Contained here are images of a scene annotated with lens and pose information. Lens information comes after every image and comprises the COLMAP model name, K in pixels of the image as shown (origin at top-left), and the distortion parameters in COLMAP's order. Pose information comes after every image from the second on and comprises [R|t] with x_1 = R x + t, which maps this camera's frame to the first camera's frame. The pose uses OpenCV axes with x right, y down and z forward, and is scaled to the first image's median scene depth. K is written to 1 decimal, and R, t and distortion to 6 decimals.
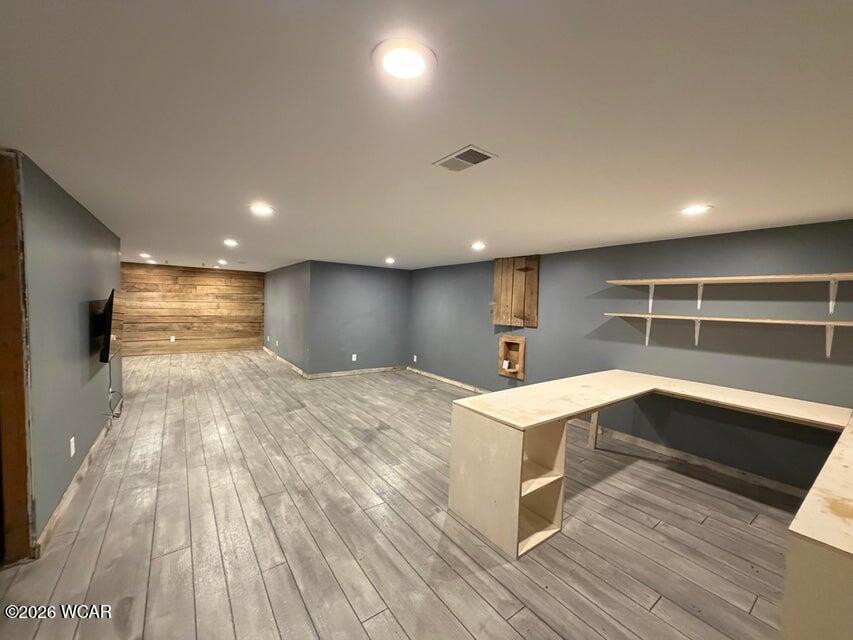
lens RADIAL K [[338.7, 0, 424.0], [0, 338.7, 320.5], [0, 0, 1]] dist [0.000041, -0.000133]
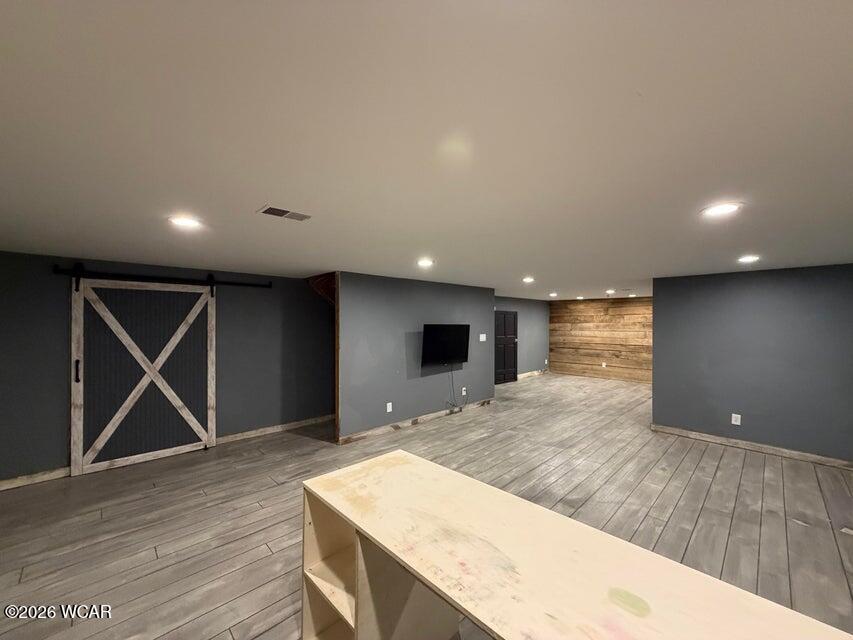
lens RADIAL K [[338.7, 0, 424.0], [0, 338.7, 320.5], [0, 0, 1]] dist [0.000041, -0.000133]
pose [[0.140753, -0.035572, -0.989406, 0.280140], [-0.048228, 0.997922, -0.042739, -0.014783], [0.988869, 0.053733, 0.138745, 0.275730]]
